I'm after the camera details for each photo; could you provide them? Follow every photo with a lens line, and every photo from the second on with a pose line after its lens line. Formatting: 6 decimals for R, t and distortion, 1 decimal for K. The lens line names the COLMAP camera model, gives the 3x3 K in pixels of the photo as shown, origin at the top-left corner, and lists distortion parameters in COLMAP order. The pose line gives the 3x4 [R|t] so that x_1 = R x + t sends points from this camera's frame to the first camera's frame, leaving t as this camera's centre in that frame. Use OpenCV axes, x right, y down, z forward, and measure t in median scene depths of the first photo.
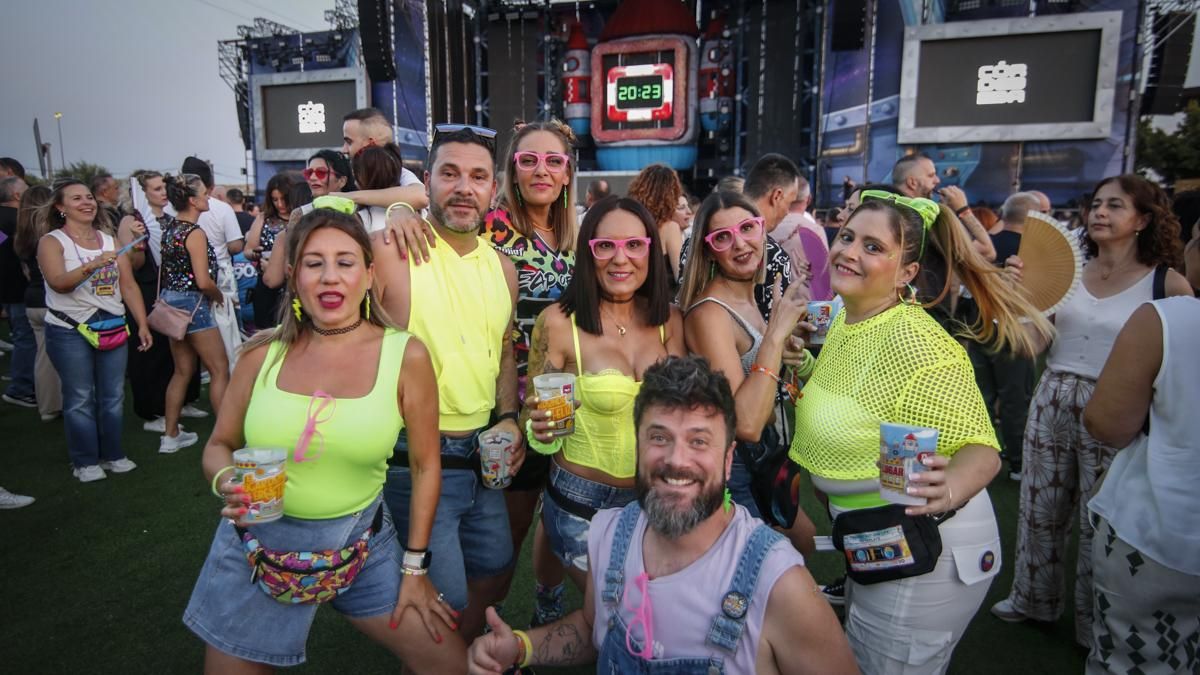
lens RADIAL K [[766.6, 0, 608.5], [0, 766.6, 337.4], [0, 0, 1]] dist [-0.001567, 0.003067]
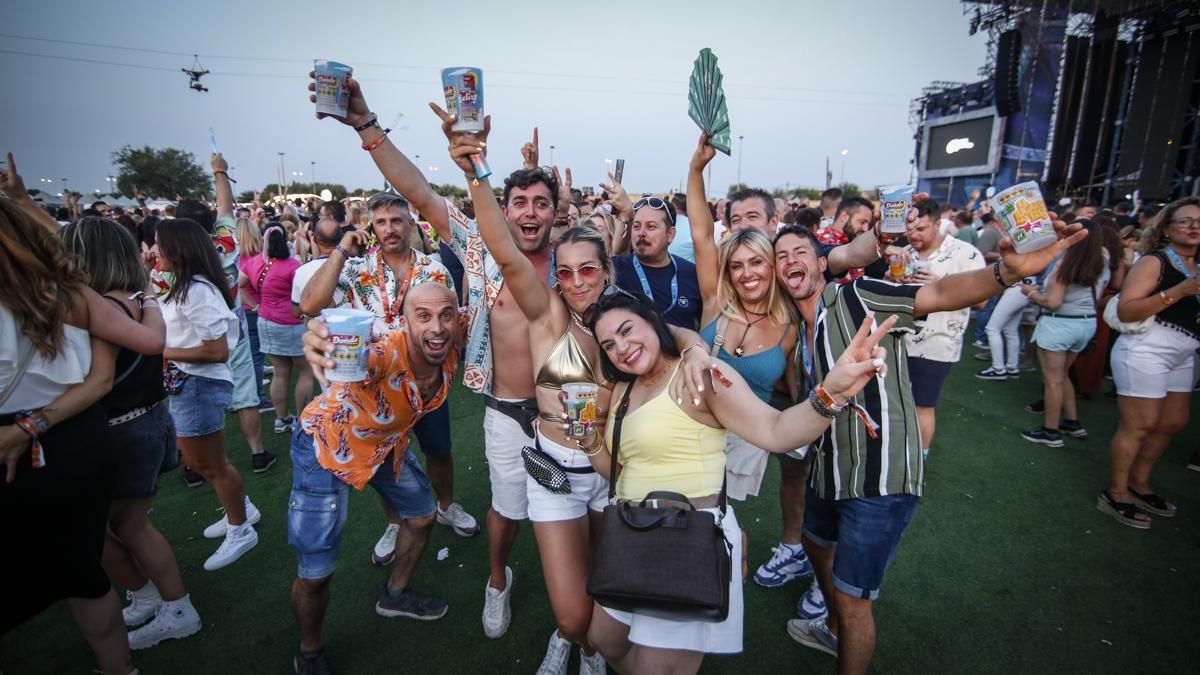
lens RADIAL K [[576.5, 0, 597.4], [0, 576.5, 333.1], [0, 0, 1]] dist [0.000918, 0.000901]
pose [[0.496549, 0.178246, -0.849510, 0.246046], [-0.143247, 0.982097, 0.122336, 0.016615], [0.856107, 0.060944, 0.513192, -0.094171]]
